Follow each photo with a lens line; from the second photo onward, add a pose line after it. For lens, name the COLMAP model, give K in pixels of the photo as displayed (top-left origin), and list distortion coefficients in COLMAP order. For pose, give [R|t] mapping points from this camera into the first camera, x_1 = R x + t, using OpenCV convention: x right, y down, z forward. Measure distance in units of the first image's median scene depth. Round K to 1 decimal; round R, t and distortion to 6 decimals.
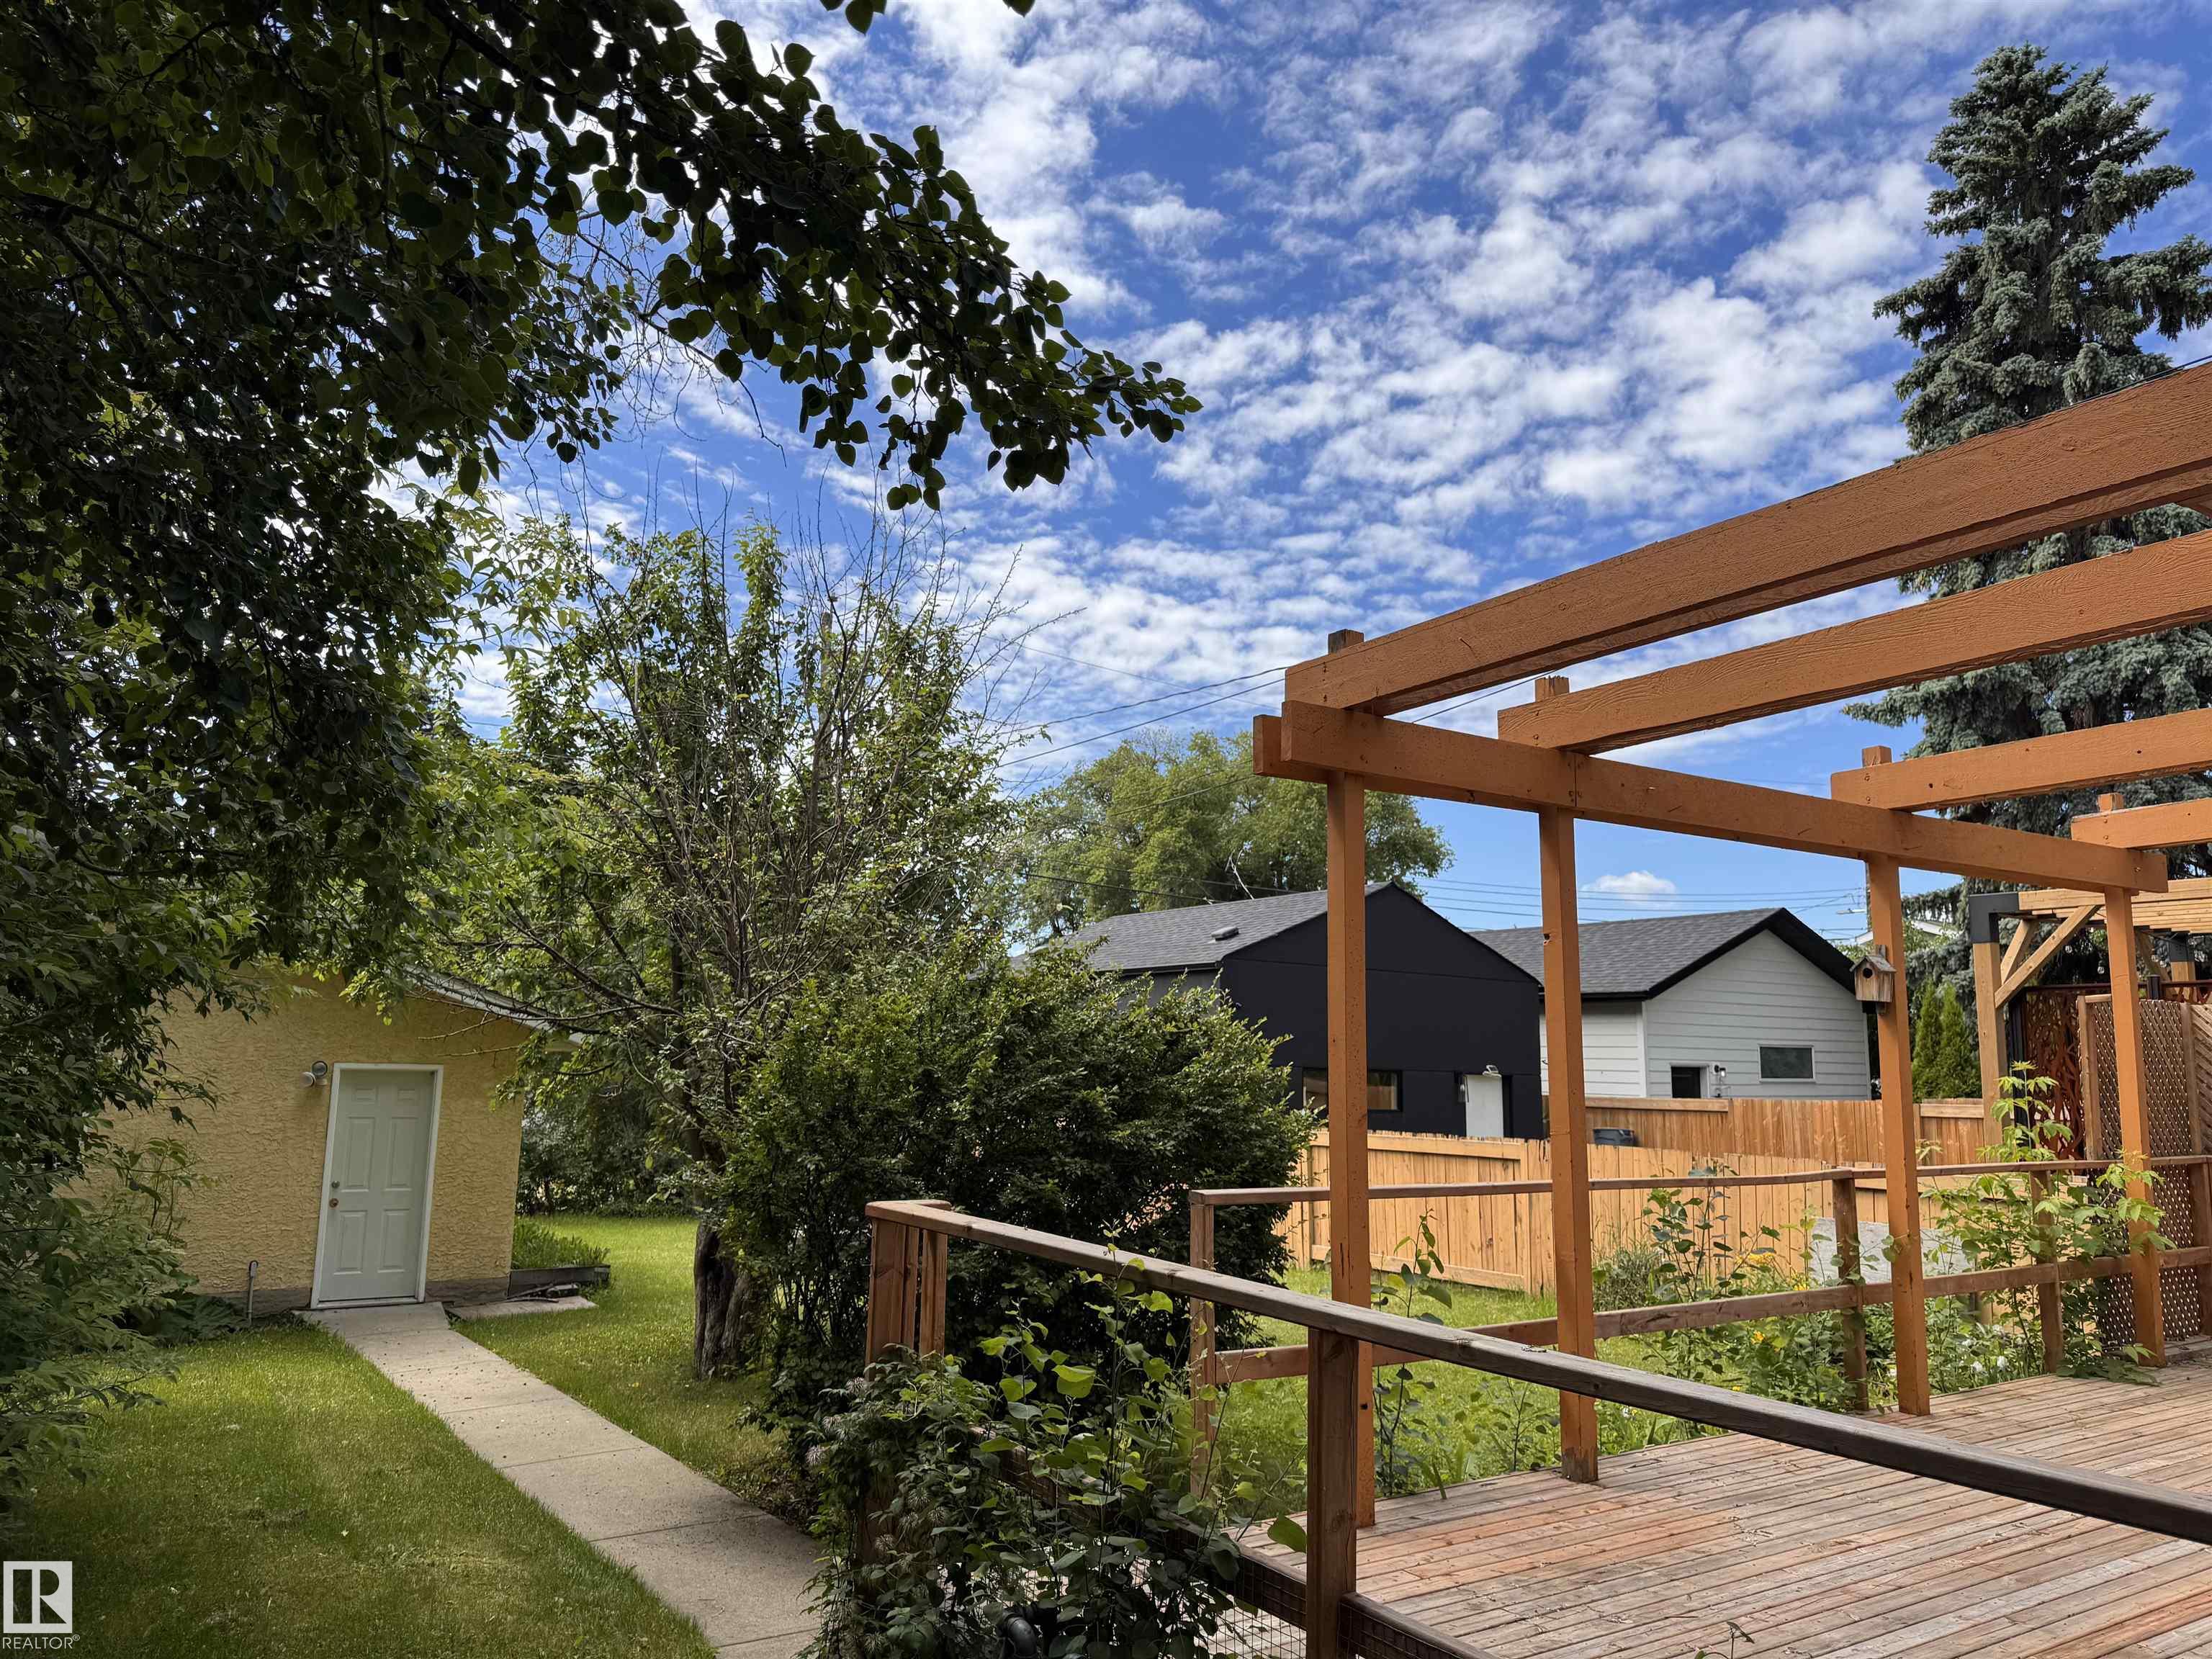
lens RADIAL K [[1560.6, 0, 1097.7], [0, 1560.6, 820.0], [0, 0, 1]] dist [0.022766, -0.022626]
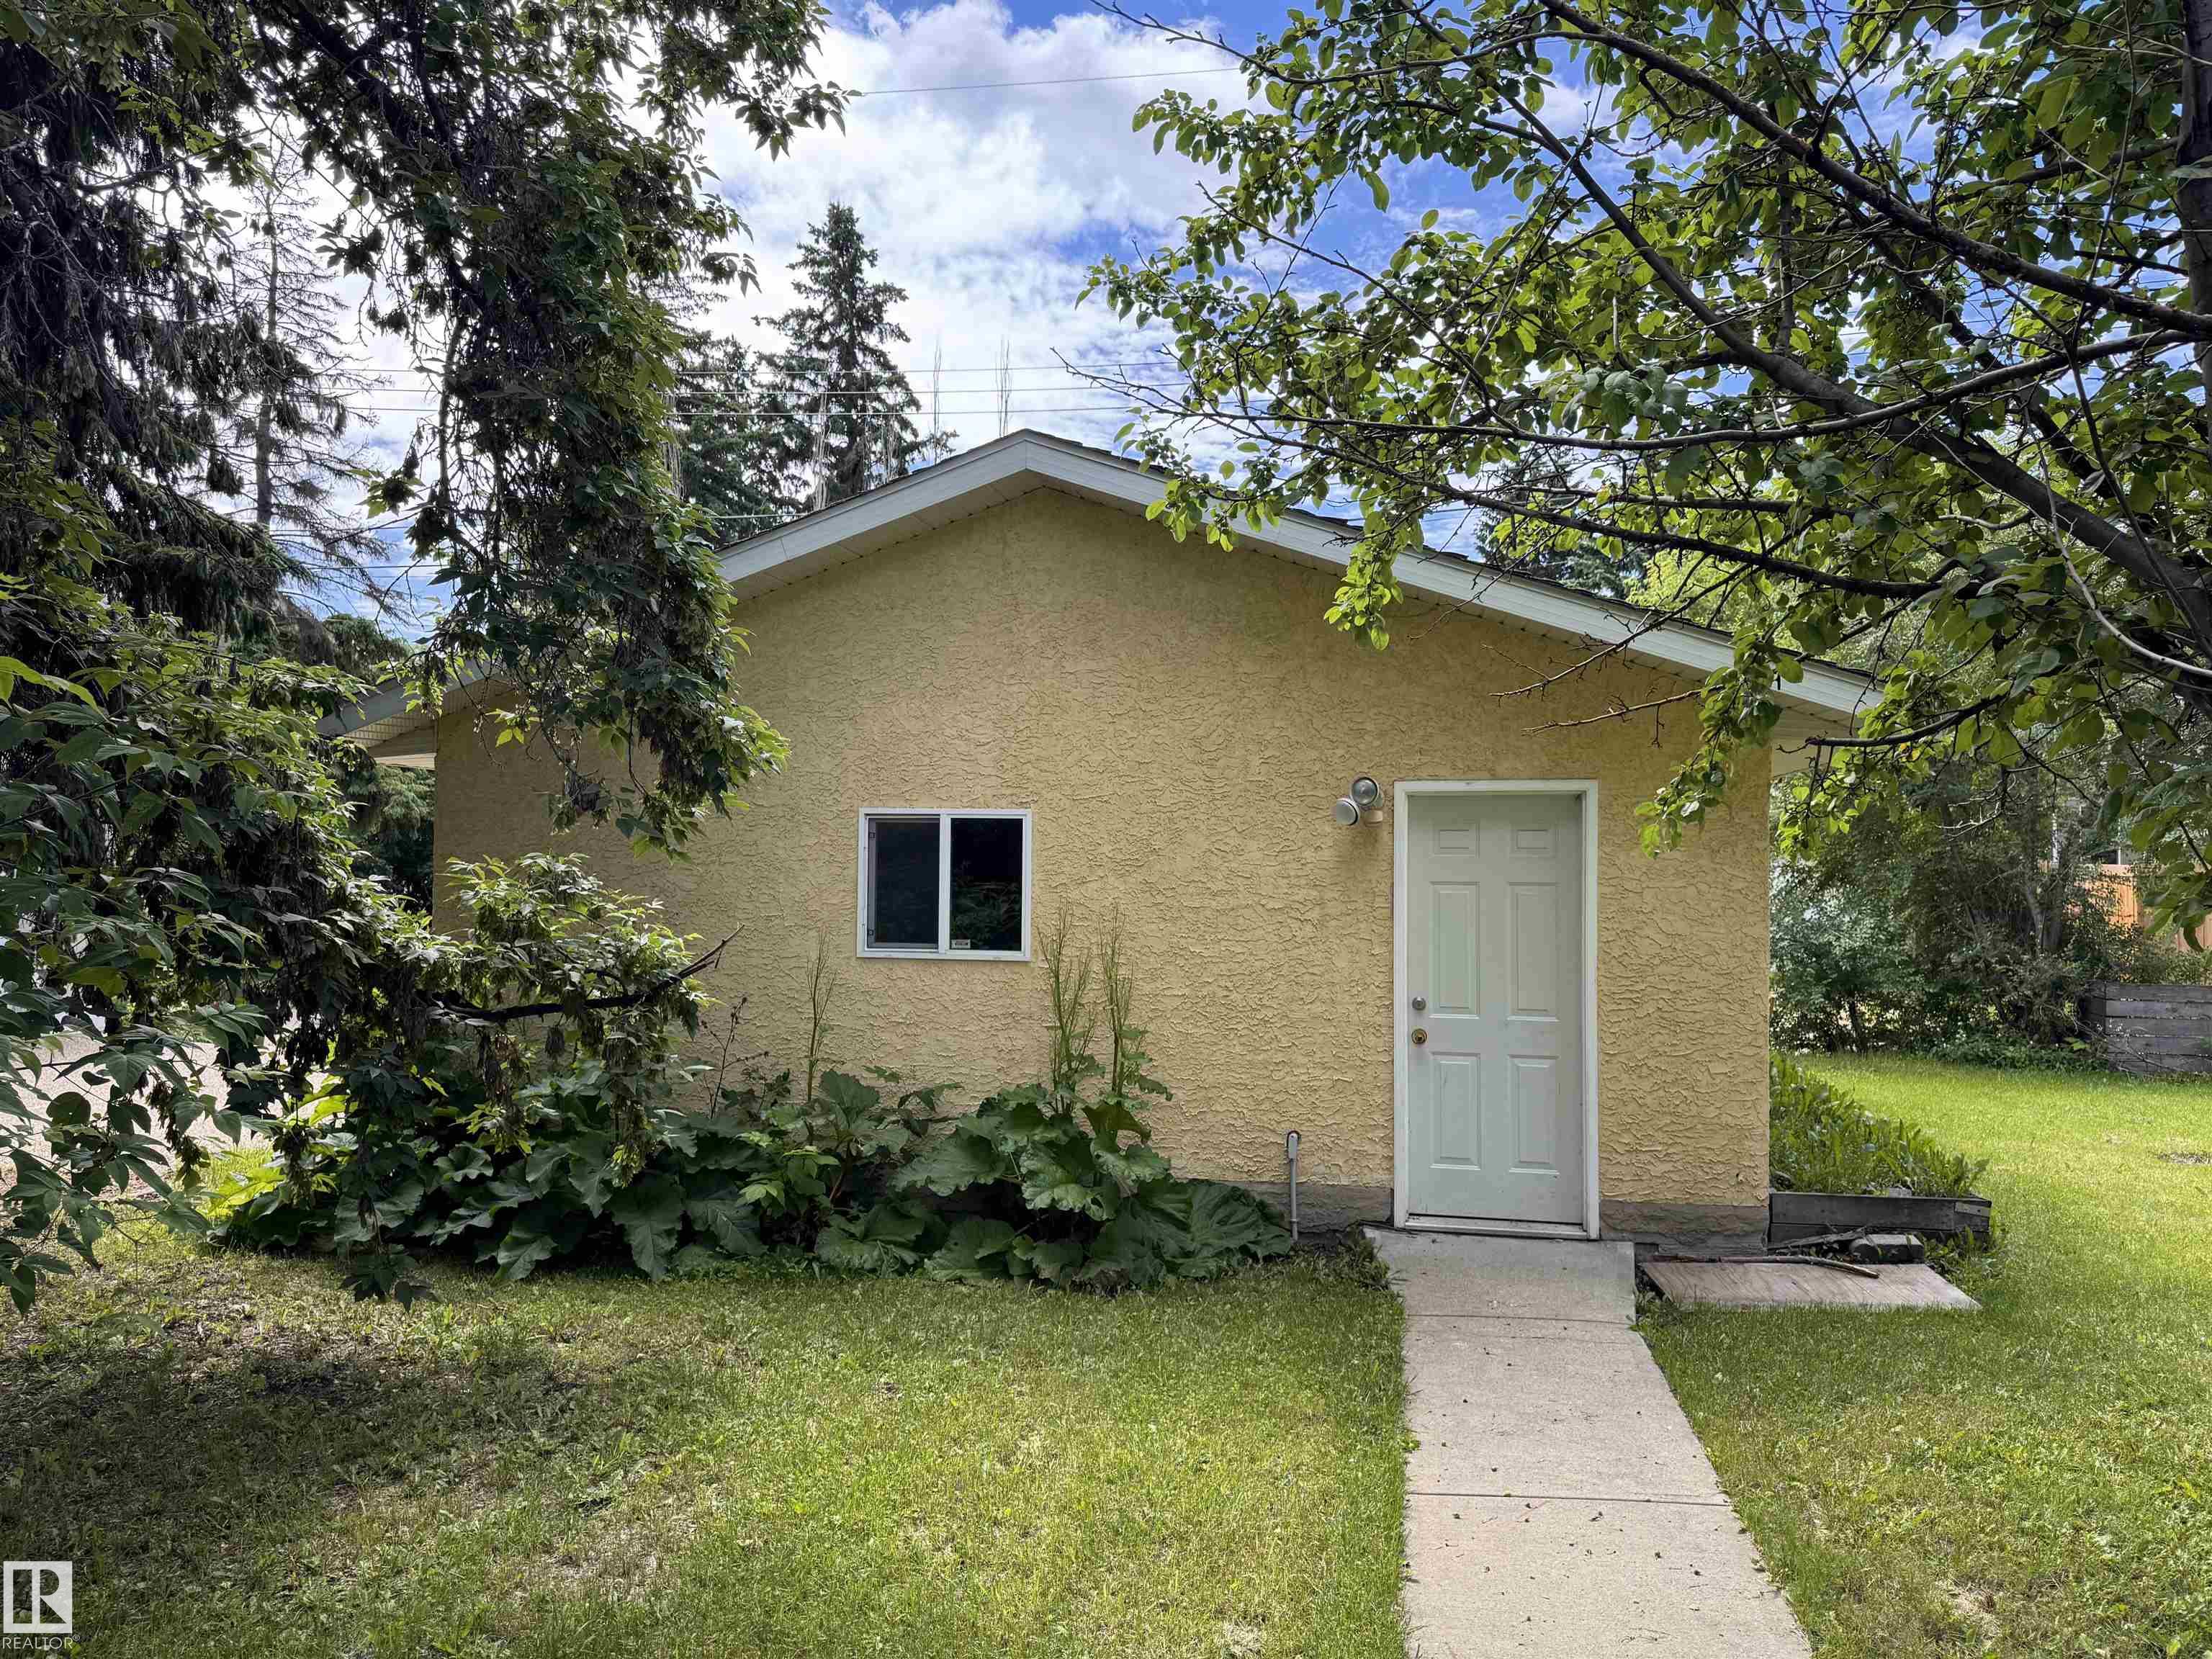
lens RADIAL K [[1560.6, 0, 1089.7], [0, 1560.6, 829.5], [0, 0, 1]] dist [0.022766, -0.022626]
pose [[0.703667, -0.028258, -0.709968, -0.175192], [0.119432, 0.989696, 0.078980, 0.112299], [0.700421, -0.140369, 0.699791, 0.530318]]
